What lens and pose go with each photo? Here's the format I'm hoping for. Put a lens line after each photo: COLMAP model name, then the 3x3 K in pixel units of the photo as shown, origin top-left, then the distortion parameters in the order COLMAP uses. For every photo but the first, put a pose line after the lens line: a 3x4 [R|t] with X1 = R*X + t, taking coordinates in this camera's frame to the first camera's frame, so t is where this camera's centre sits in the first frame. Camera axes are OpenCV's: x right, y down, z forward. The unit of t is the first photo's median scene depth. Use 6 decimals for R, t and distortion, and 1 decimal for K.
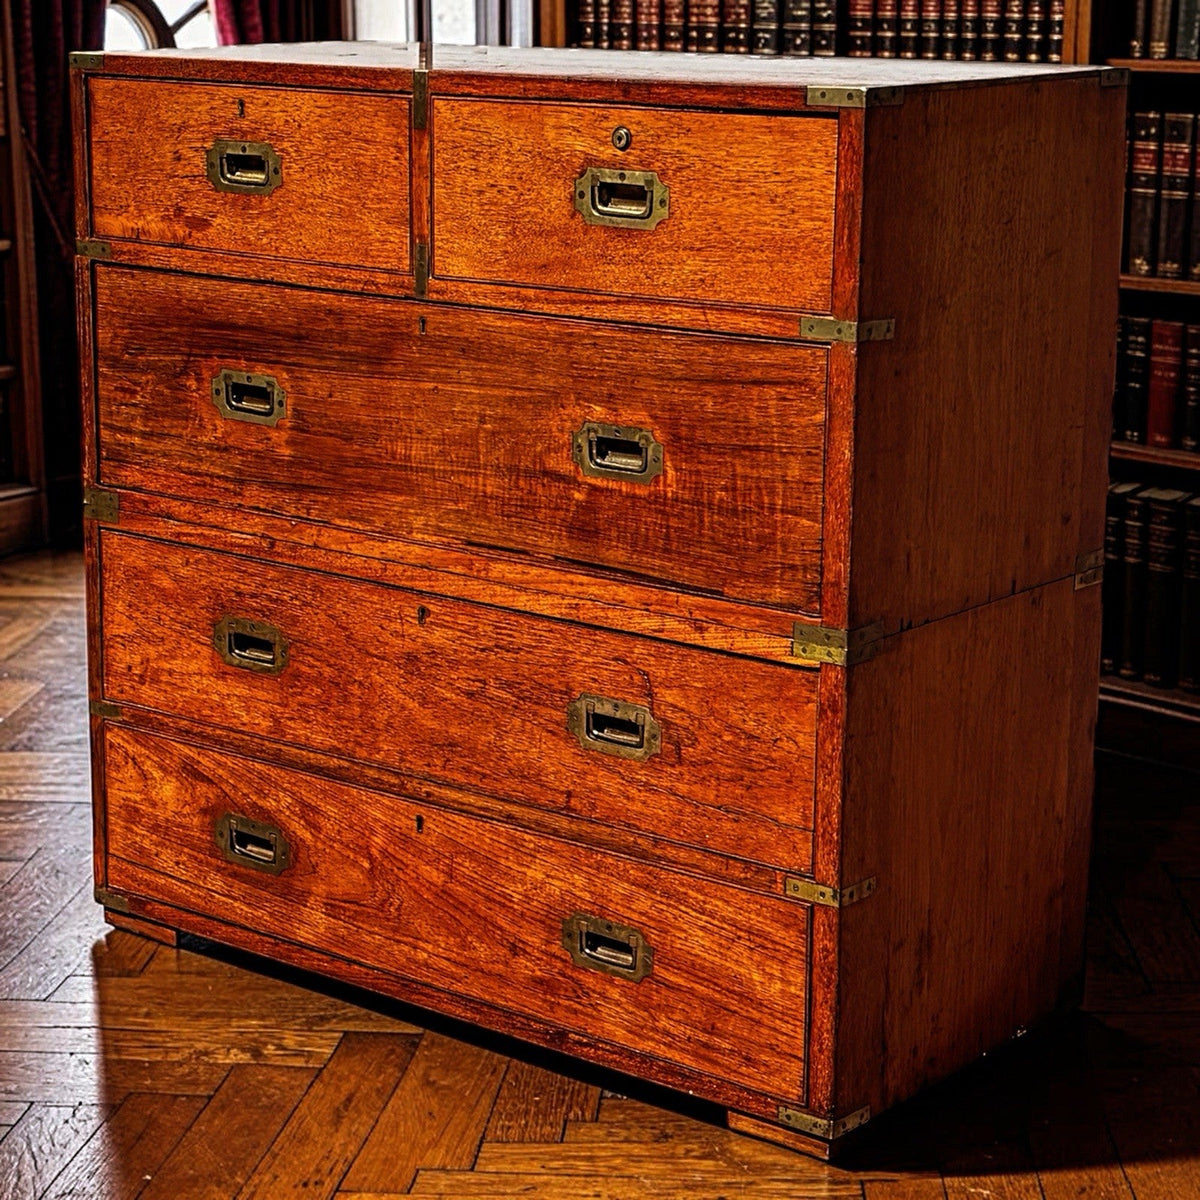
lens RADIAL K [[2876.3, 0, 493.3], [0, 2876.3, 566.8], [0, 0, 1]] dist [0.131342, 0.000000]
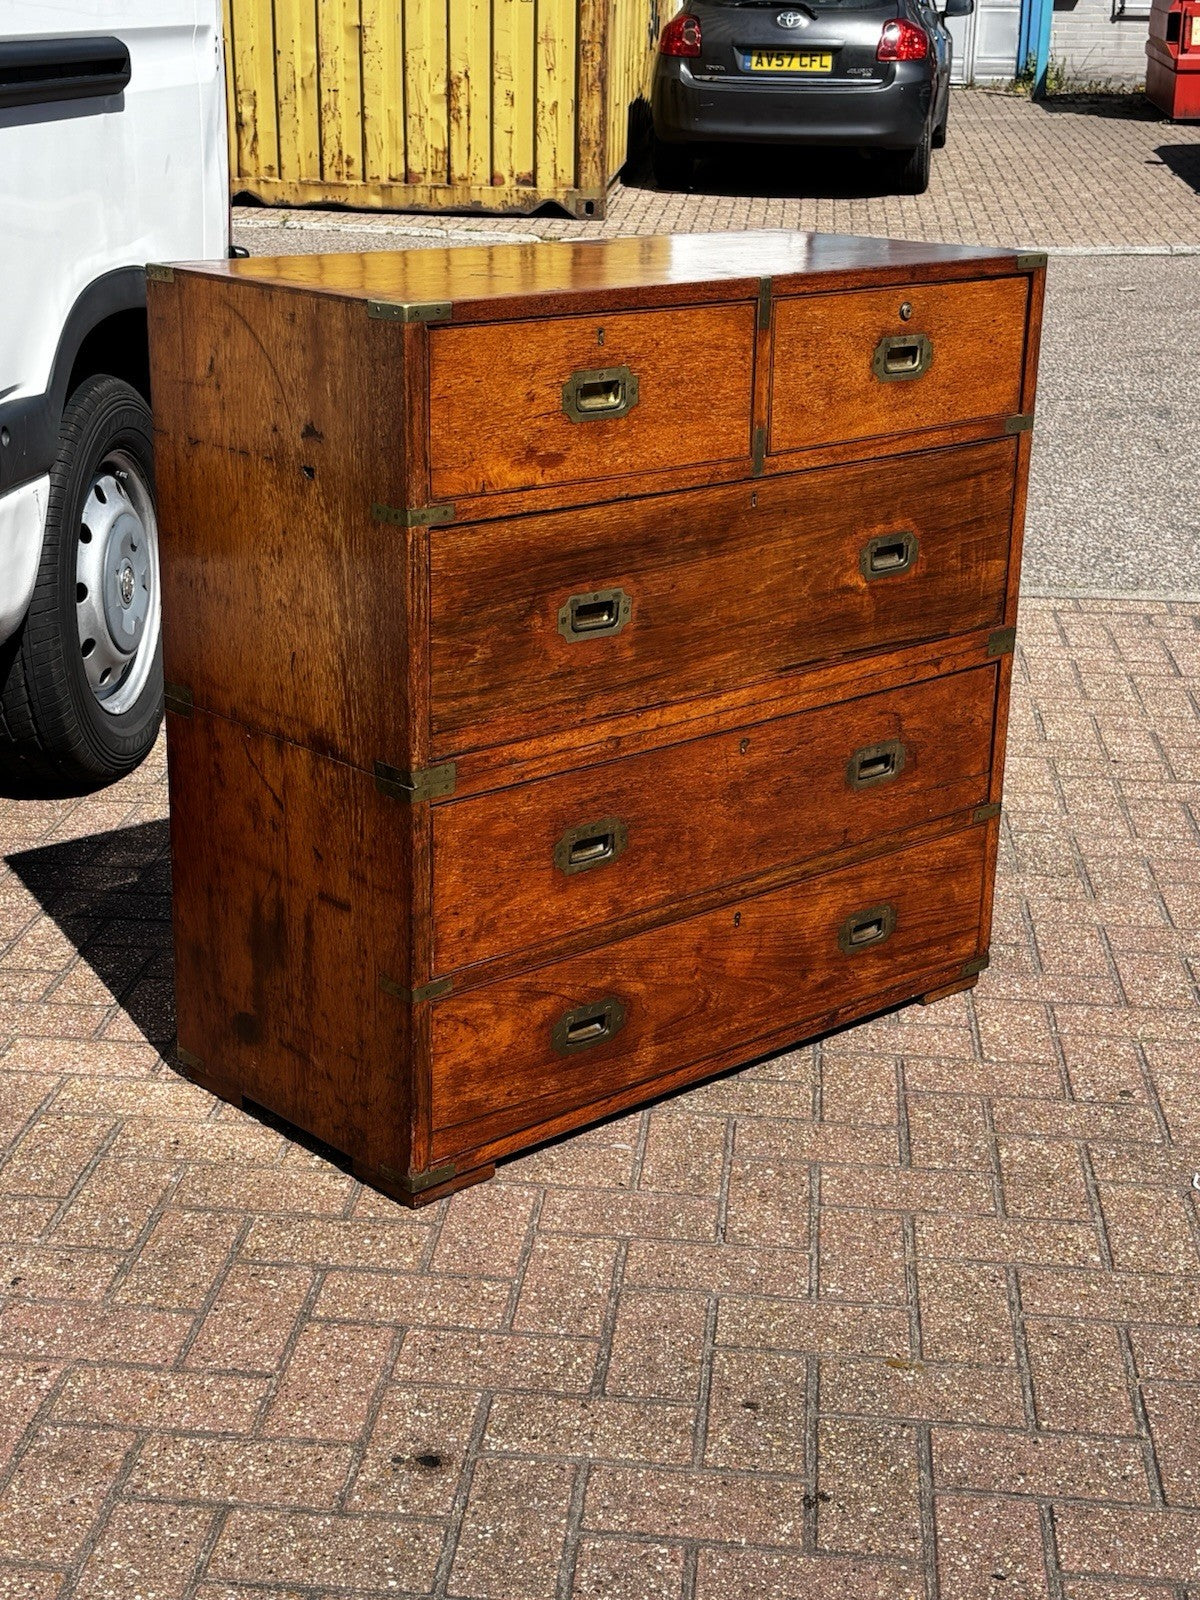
lens RADIAL K [[2301.1, 0, 567.9], [0, 2301.1, 811.4], [0, 0, 1]] dist [0.096949, 0.000000]
pose [[0.133846, -0.315911, 0.939300, -0.955388], [0.200483, 0.936862, 0.286523, -0.249620], [-0.970511, 0.149963, 0.188730, 0.924622]]
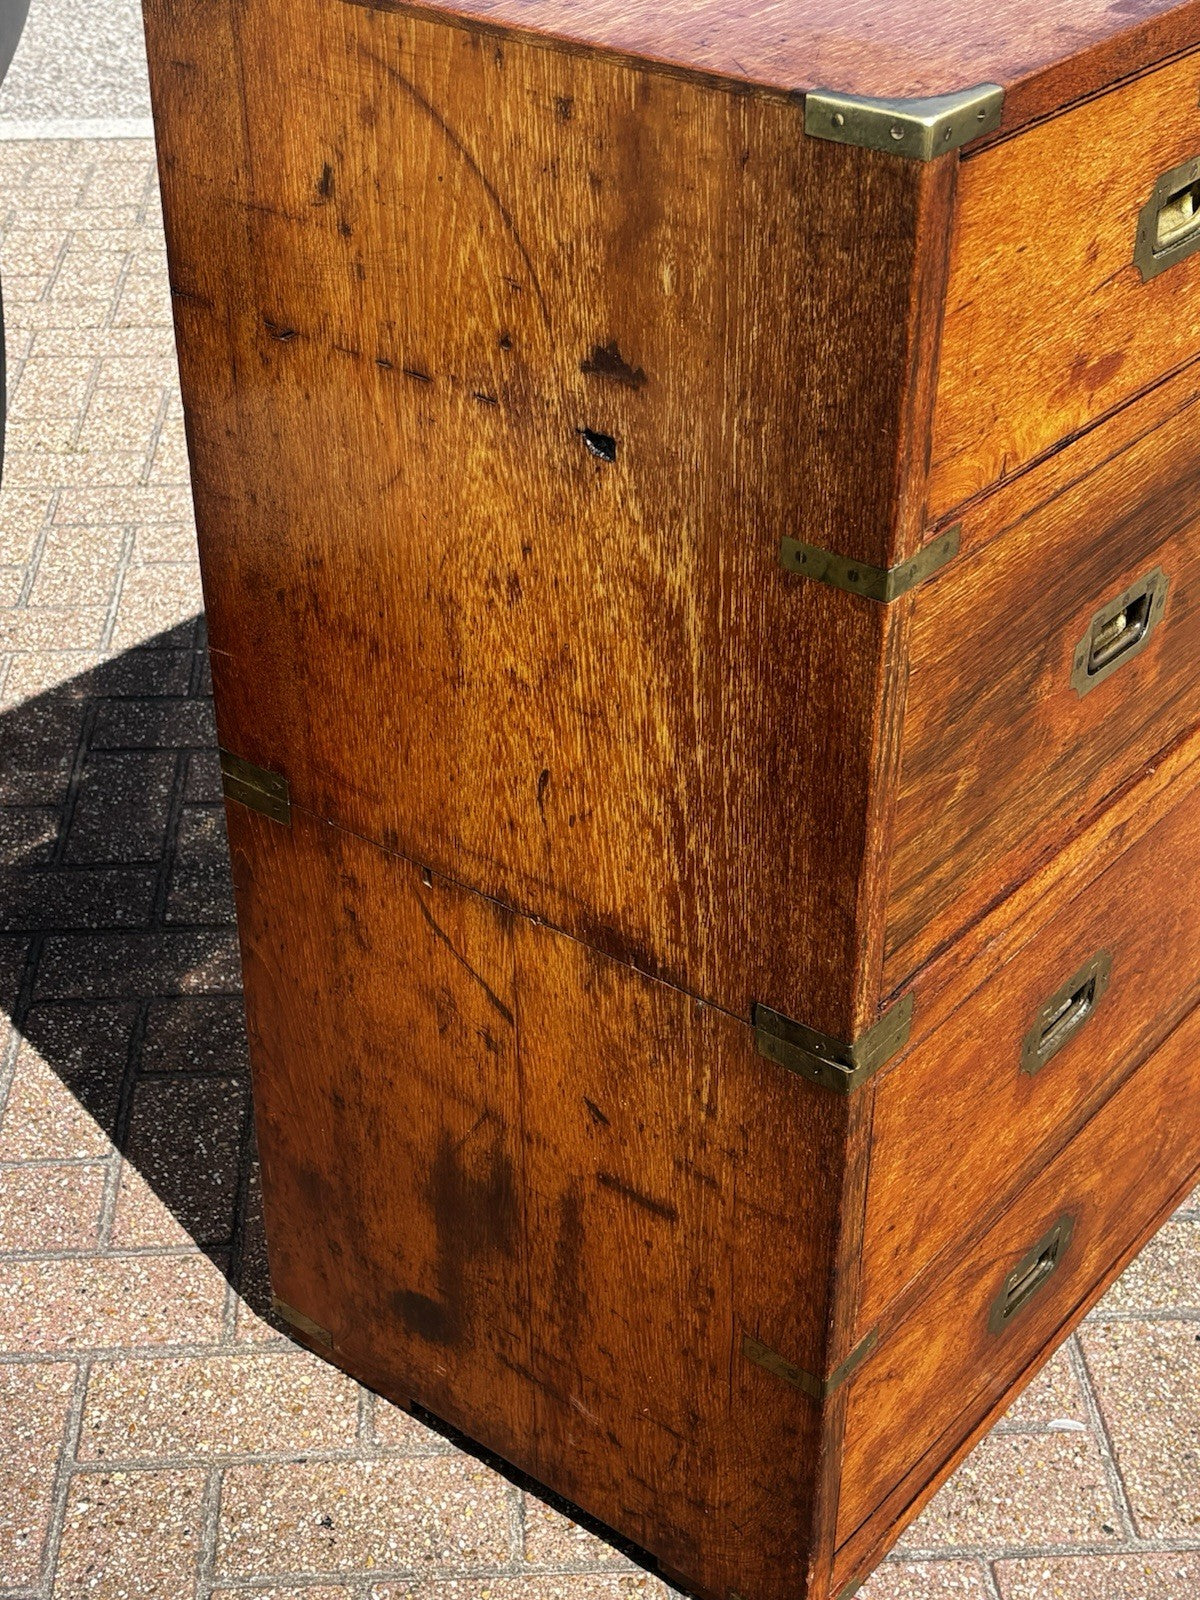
lens RADIAL K [[2301.1, 0, 572.9], [0, 2301.1, 811.4], [0, 0, 1]] dist [0.096949, 0.000000]
pose [[-0.023737, -0.554909, 0.831573, -0.486979], [0.219169, 0.808683, 0.545891, -0.306759], [-0.975398, 0.195212, 0.102423, 1.136806]]
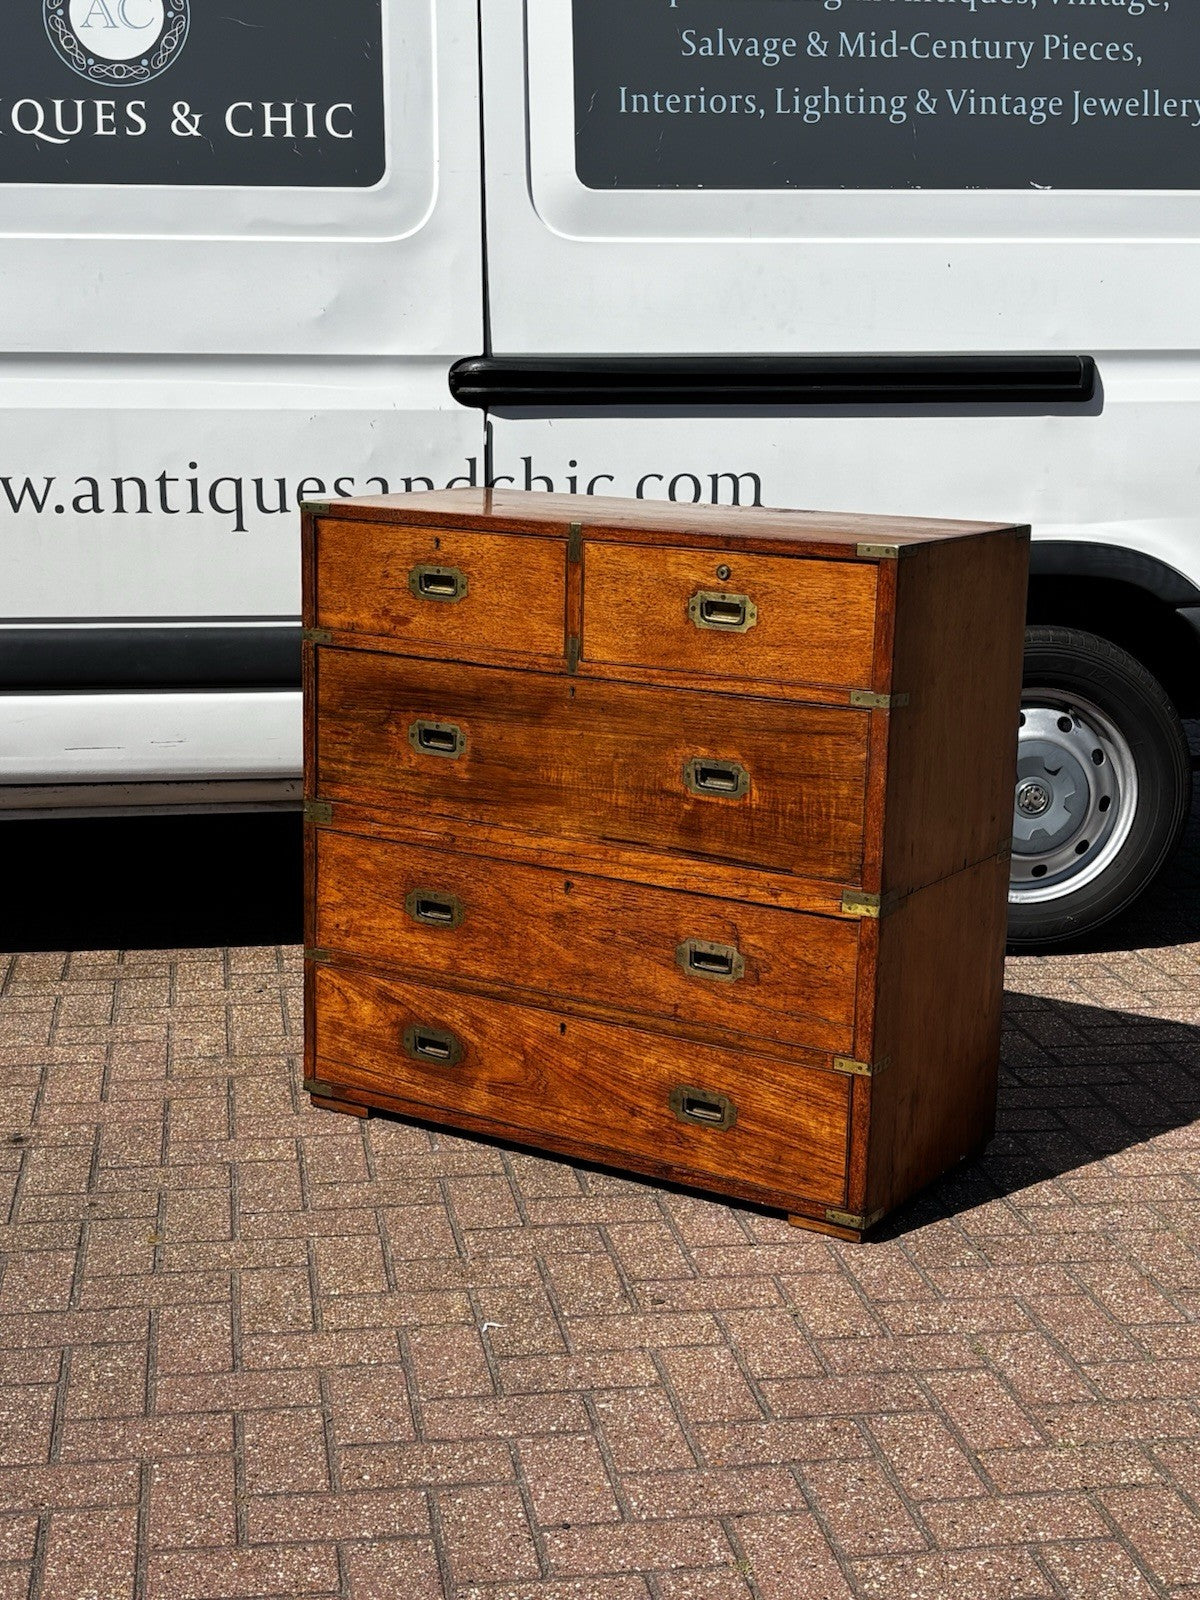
lens RADIAL K [[2301.1, 0, 588.4], [0, 2301.1, 798.1], [0, 0, 1]] dist [0.096949, 0.000000]
pose [[0.990277, -0.009363, 0.138791, -0.183392], [0.011202, 0.999859, -0.012475, -0.014492], [-0.138654, 0.013908, 0.990243, -0.177454]]
